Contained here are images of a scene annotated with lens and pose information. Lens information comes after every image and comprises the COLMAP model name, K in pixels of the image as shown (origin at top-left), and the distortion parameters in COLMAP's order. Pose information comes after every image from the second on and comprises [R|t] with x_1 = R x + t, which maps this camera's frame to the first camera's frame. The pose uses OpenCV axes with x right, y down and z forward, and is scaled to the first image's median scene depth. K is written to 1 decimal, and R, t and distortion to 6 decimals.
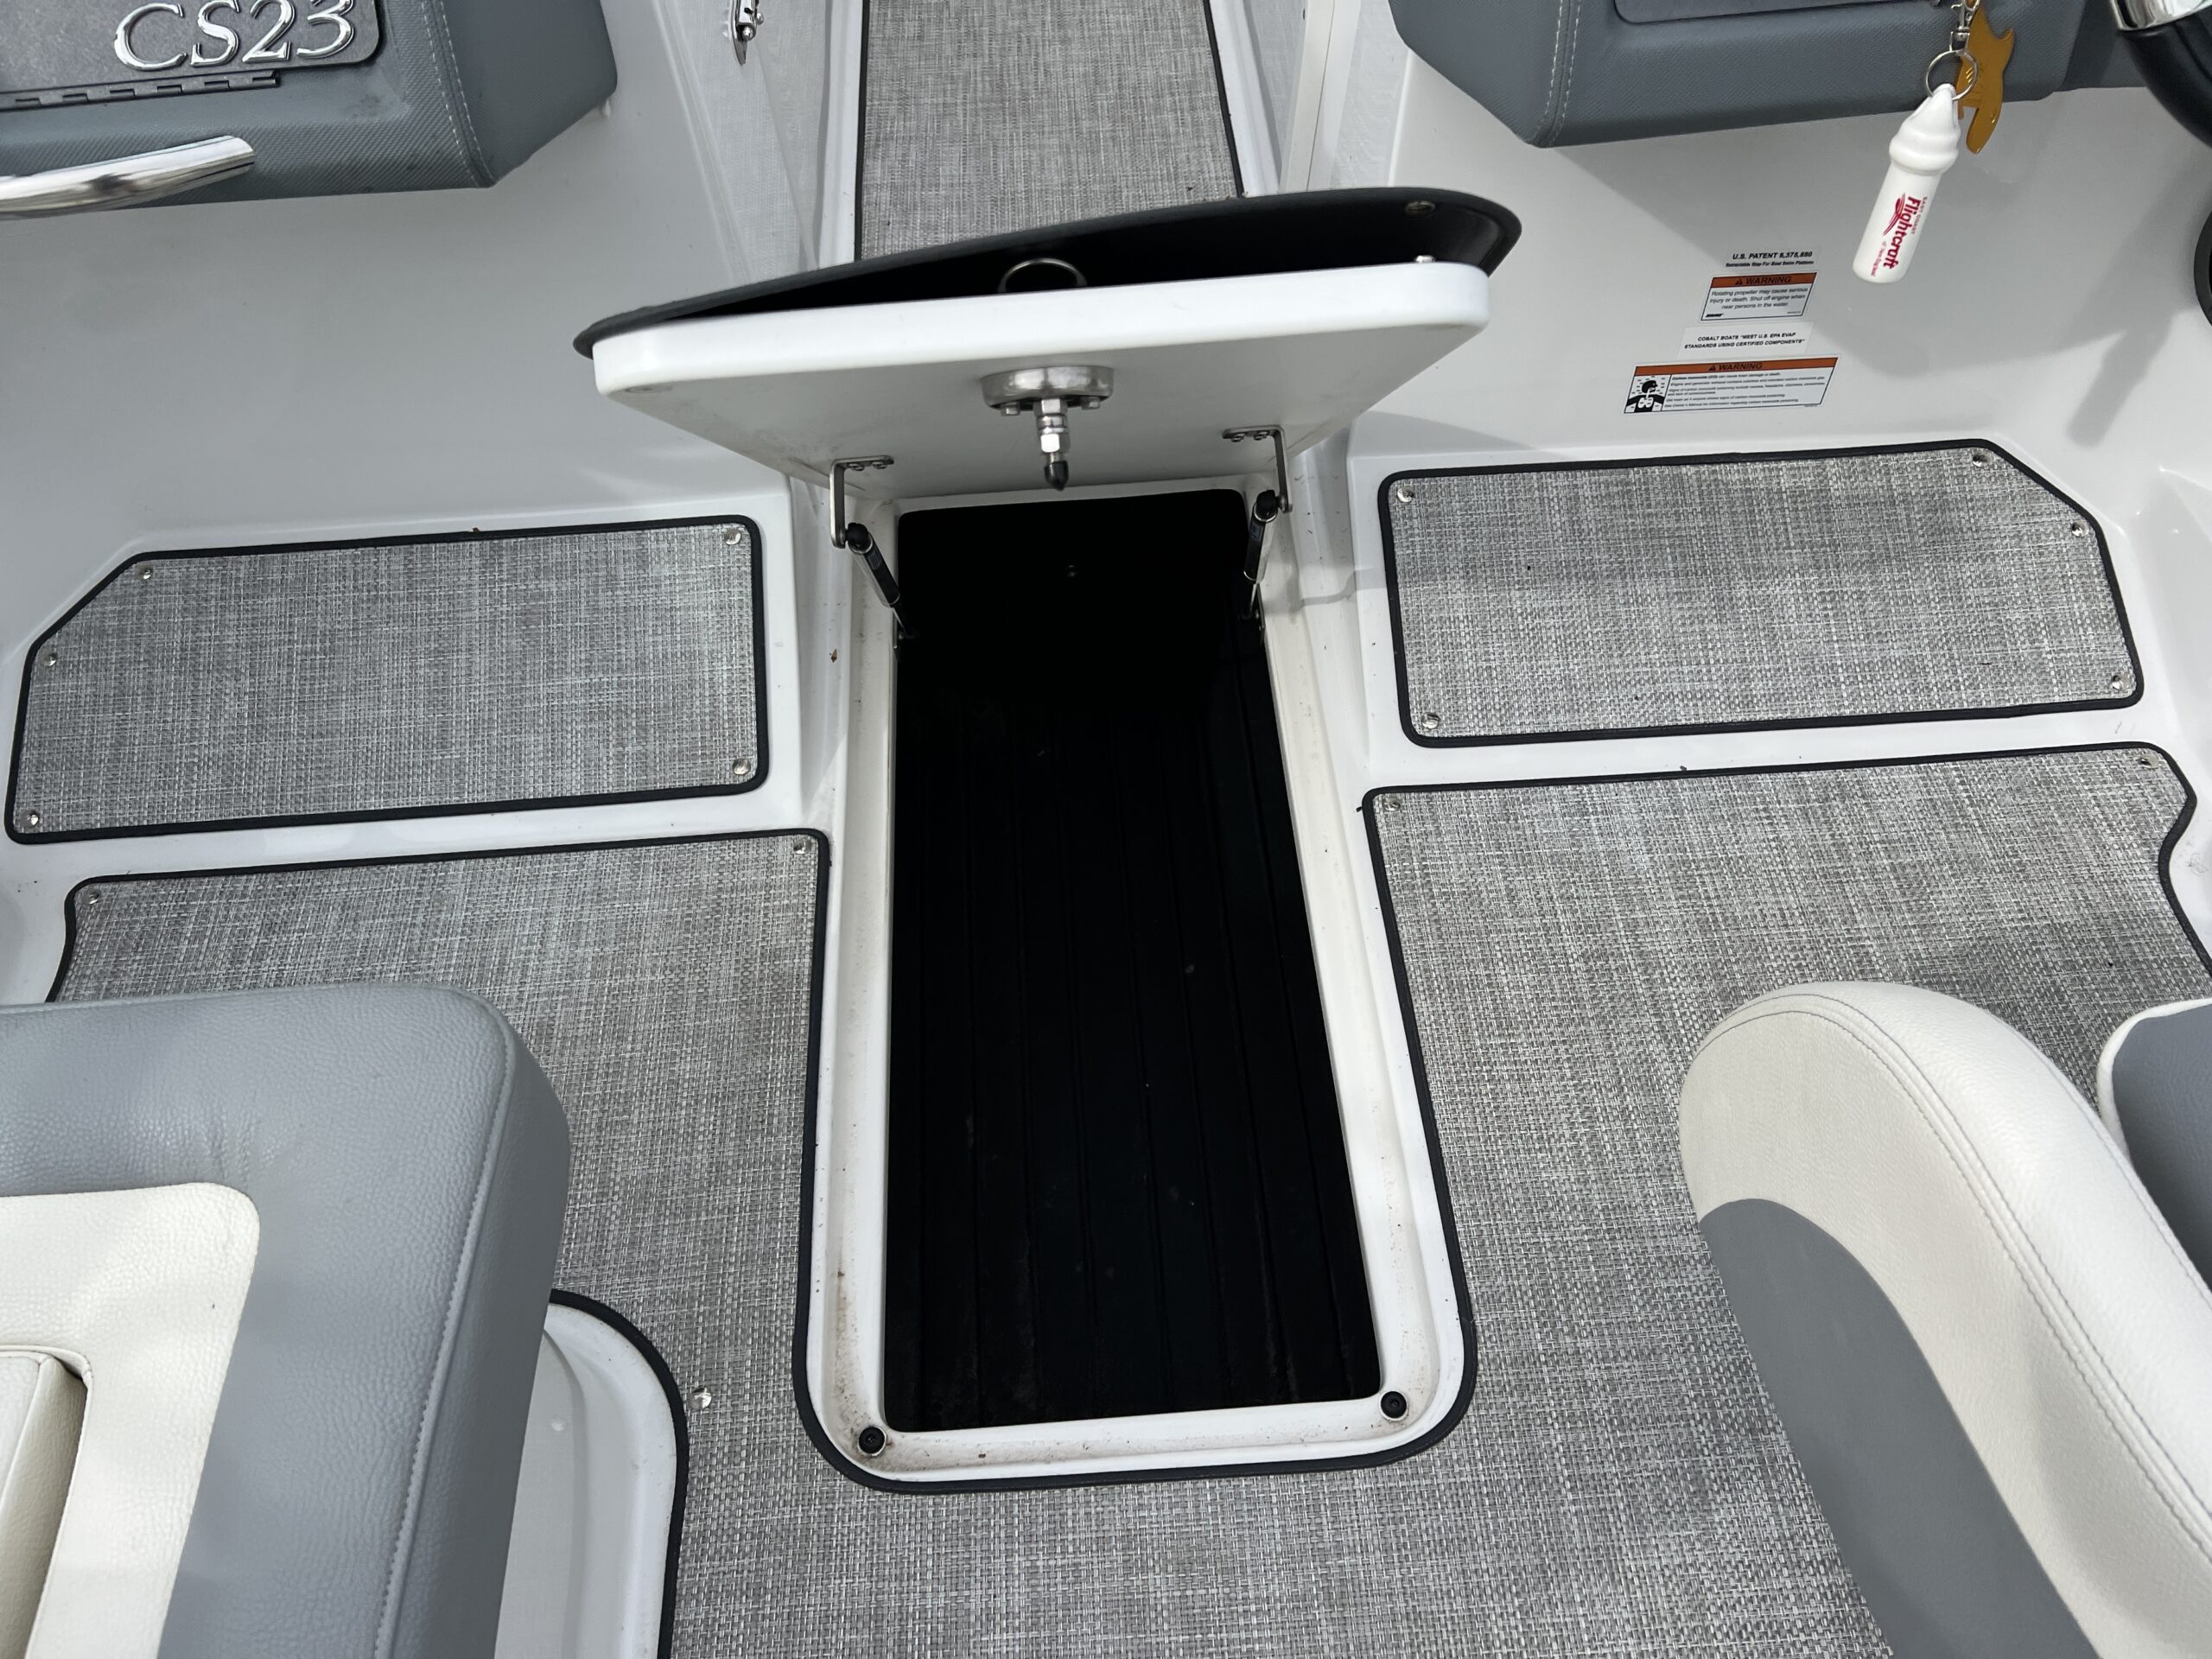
lens RADIAL K [[1635.3, 0, 1094.9], [0, 1635.3, 815.9], [0, 0, 1]] dist [0.045392, -0.049430]
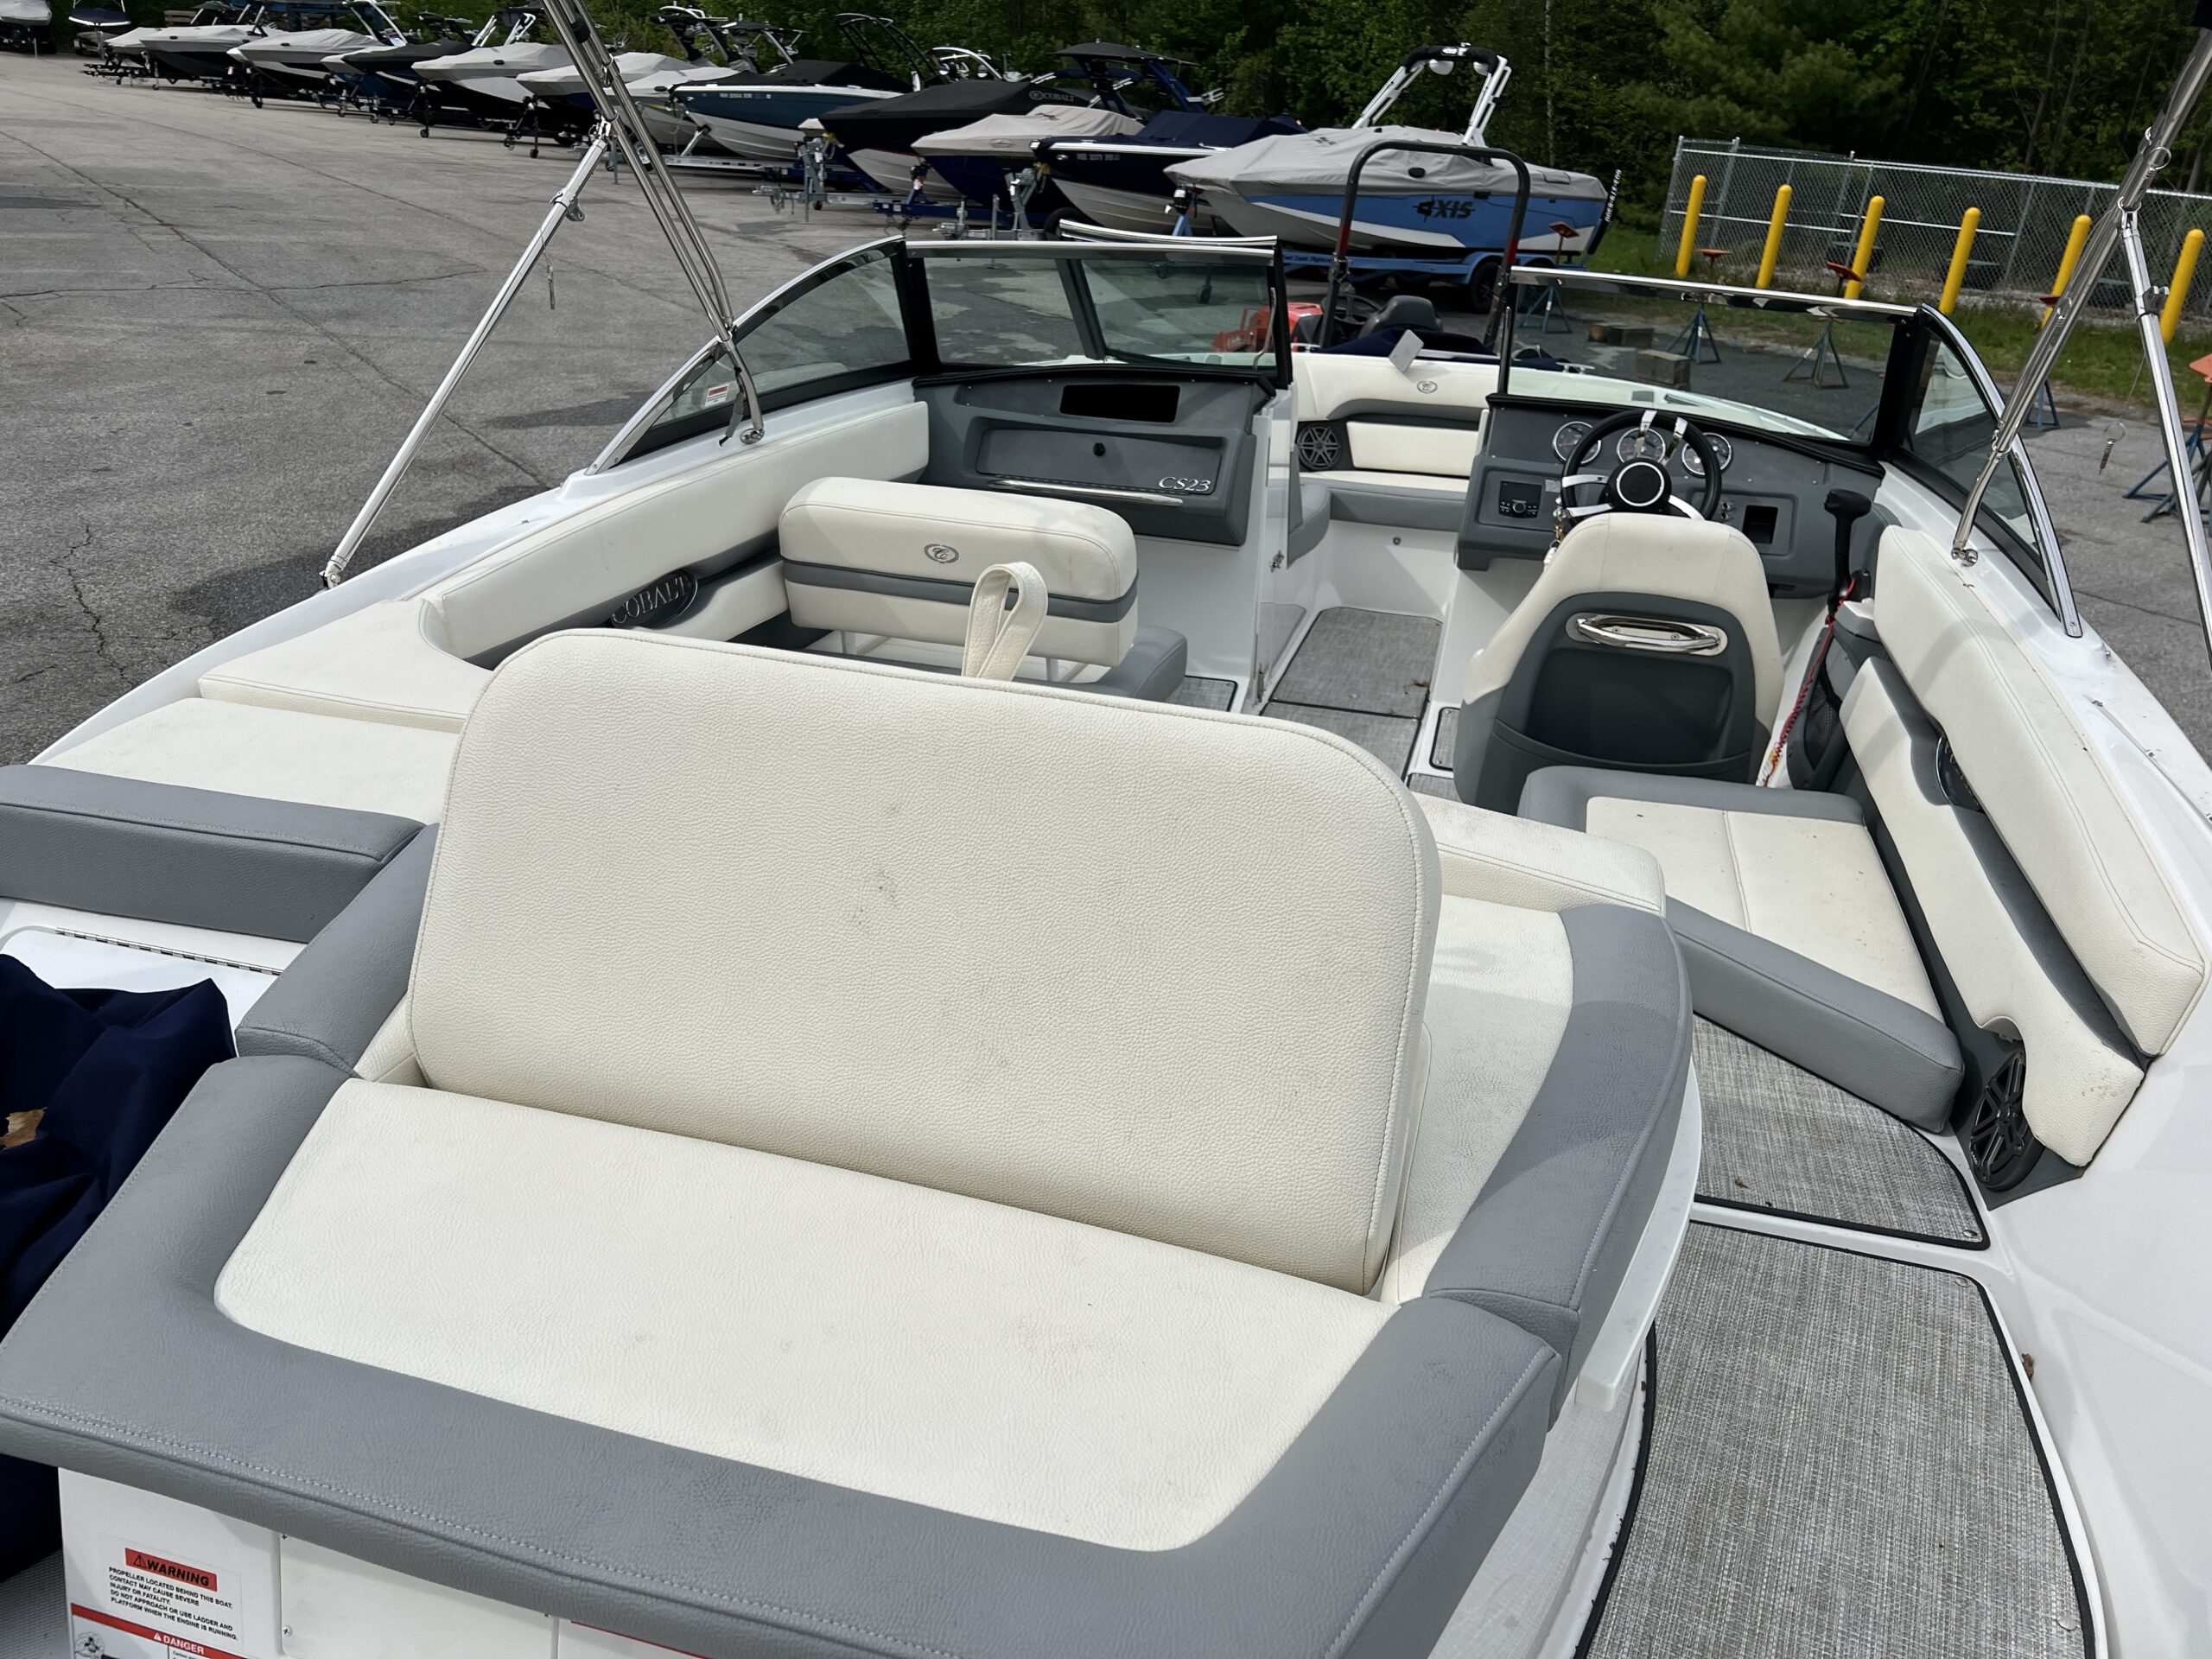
lens RADIAL K [[1681.5, 0, 1106.0], [0, 1681.5, 829.5], [0, 0, 1]] dist [0.045607, -0.053421]
pose [[0.945264, 0.200455, -0.257475, 0.463812], [-0.308018, 0.808599, -0.501291, 1.818306], [0.107708, 0.553159, 0.826083, -1.606548]]
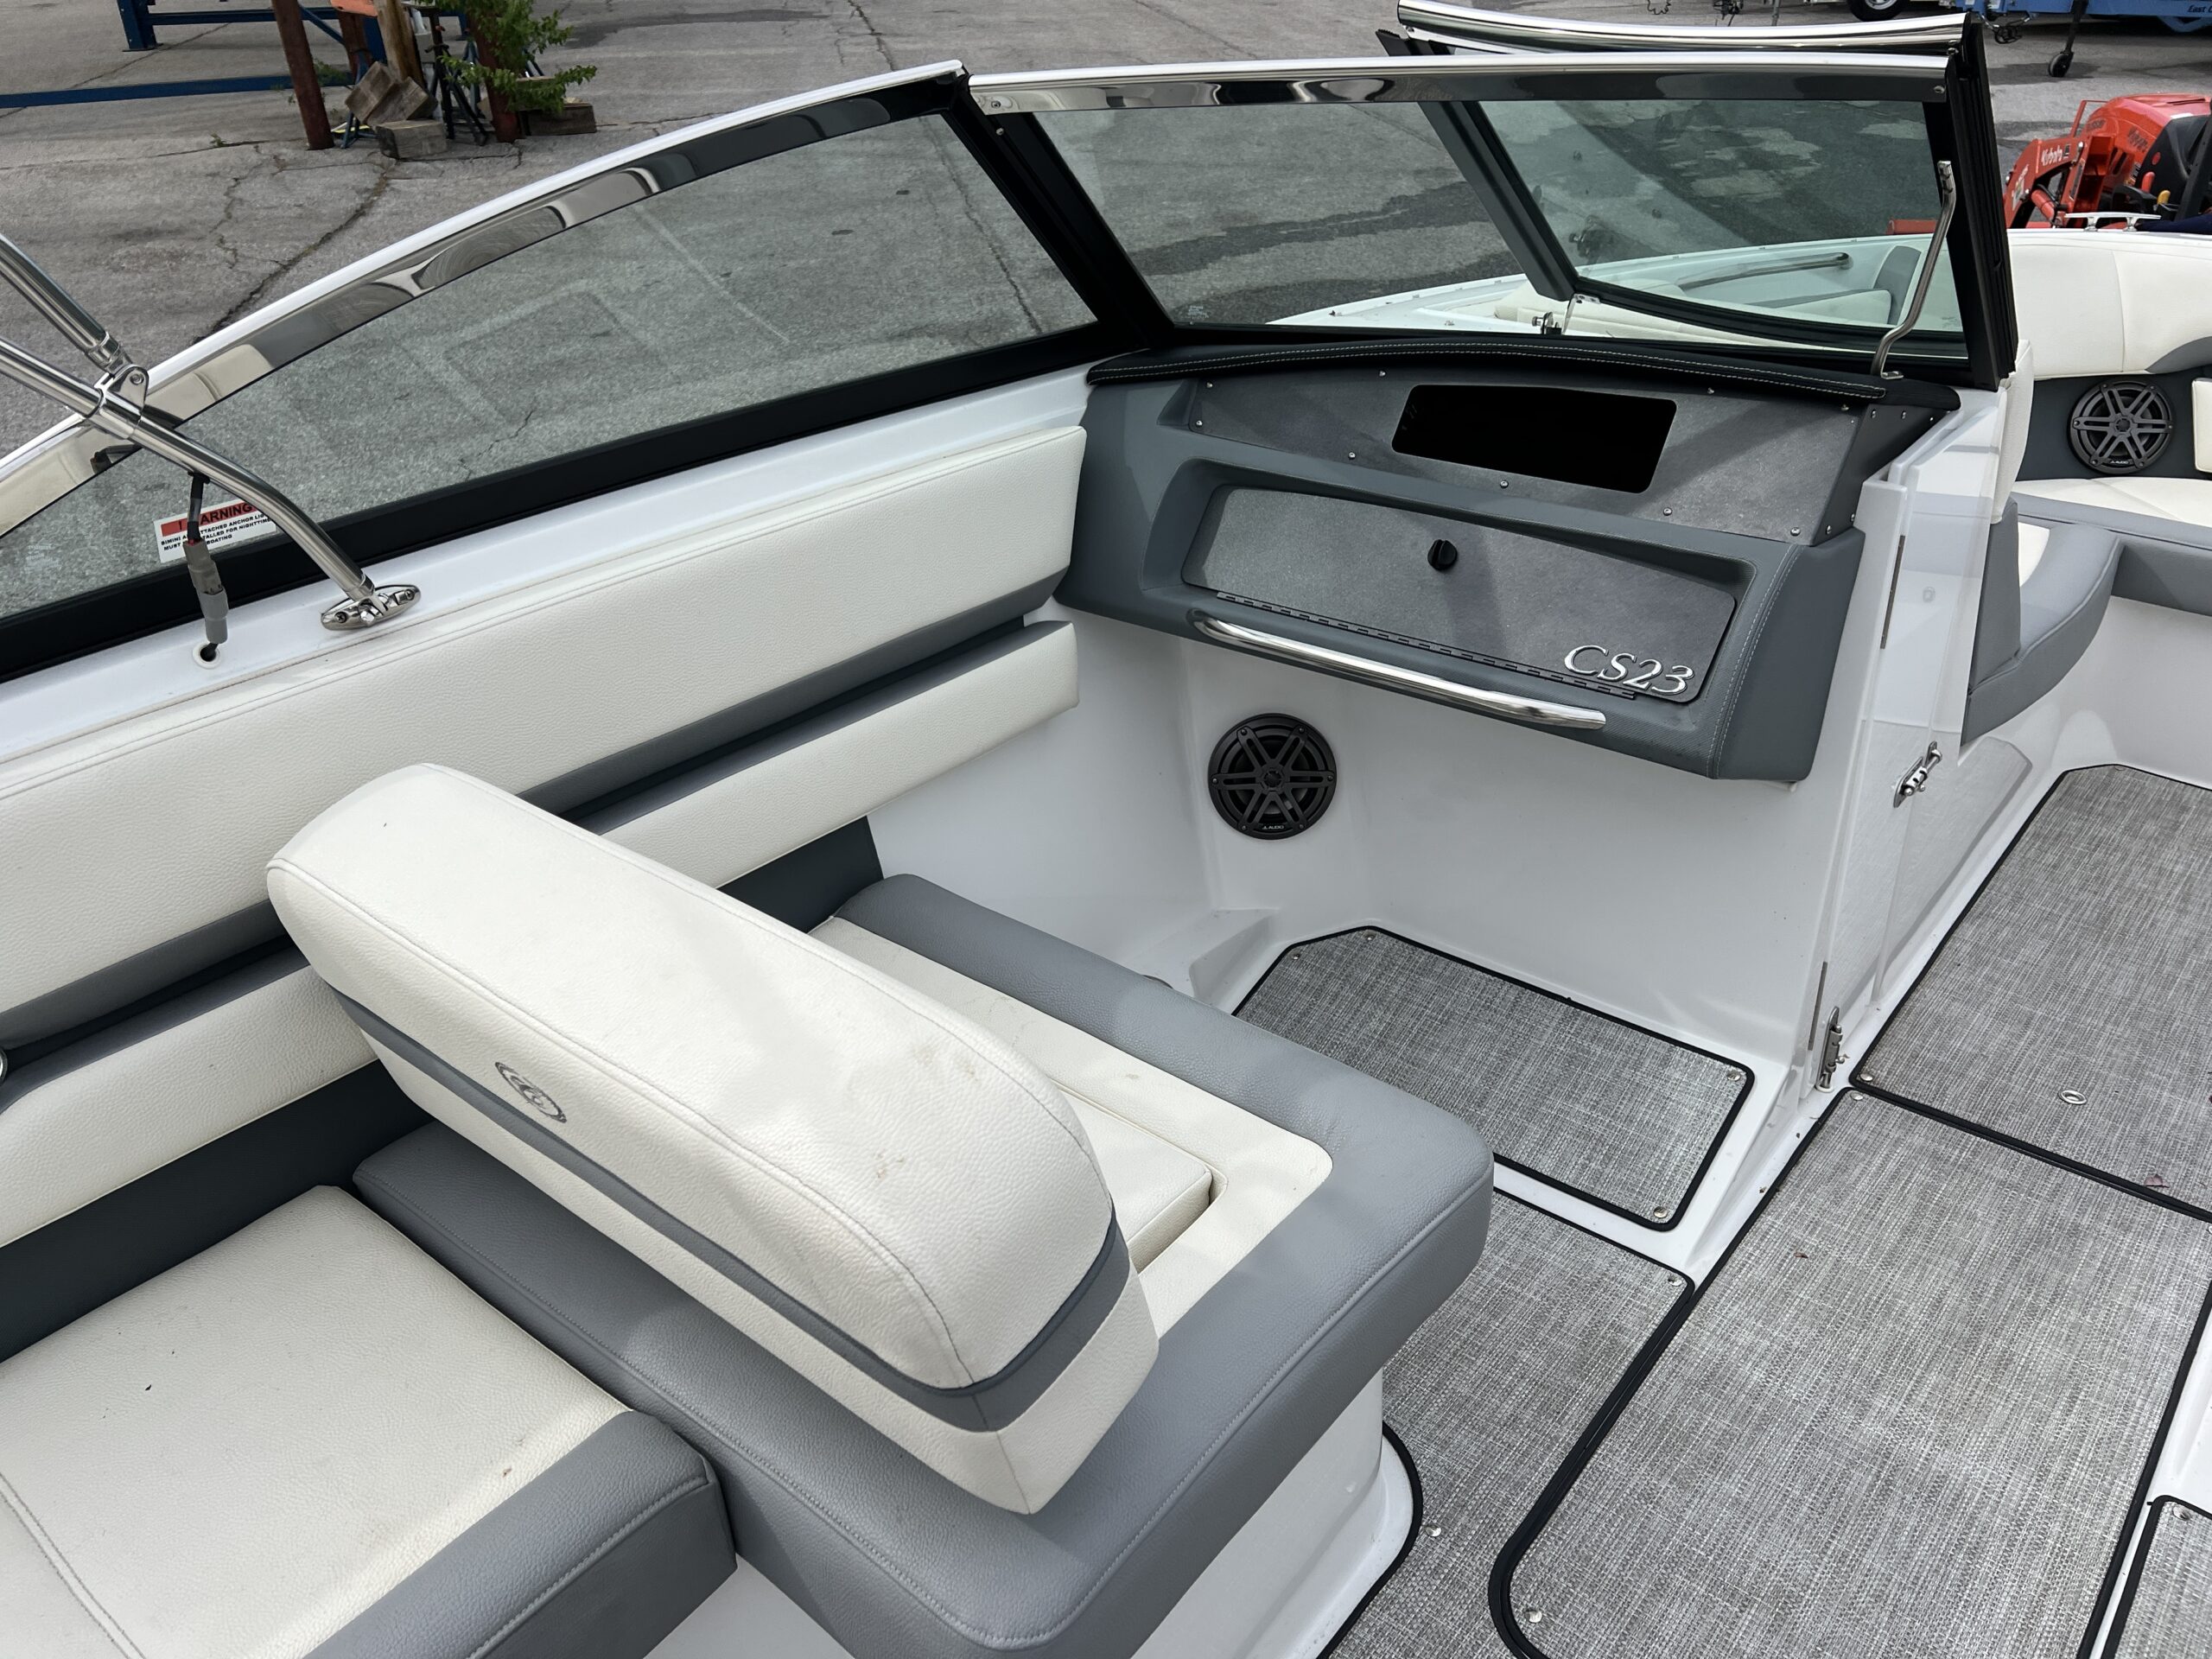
lens RADIAL K [[1721.9, 0, 1105.3], [0, 1721.9, 819.0], [0, 0, 1]] dist [0.025193, -0.011448]
pose [[0.736738, 0.343124, -0.582652, 0.173988], [-0.558942, 0.793958, -0.239196, 0.322961], [0.380527, 0.501893, 0.776726, -0.469363]]
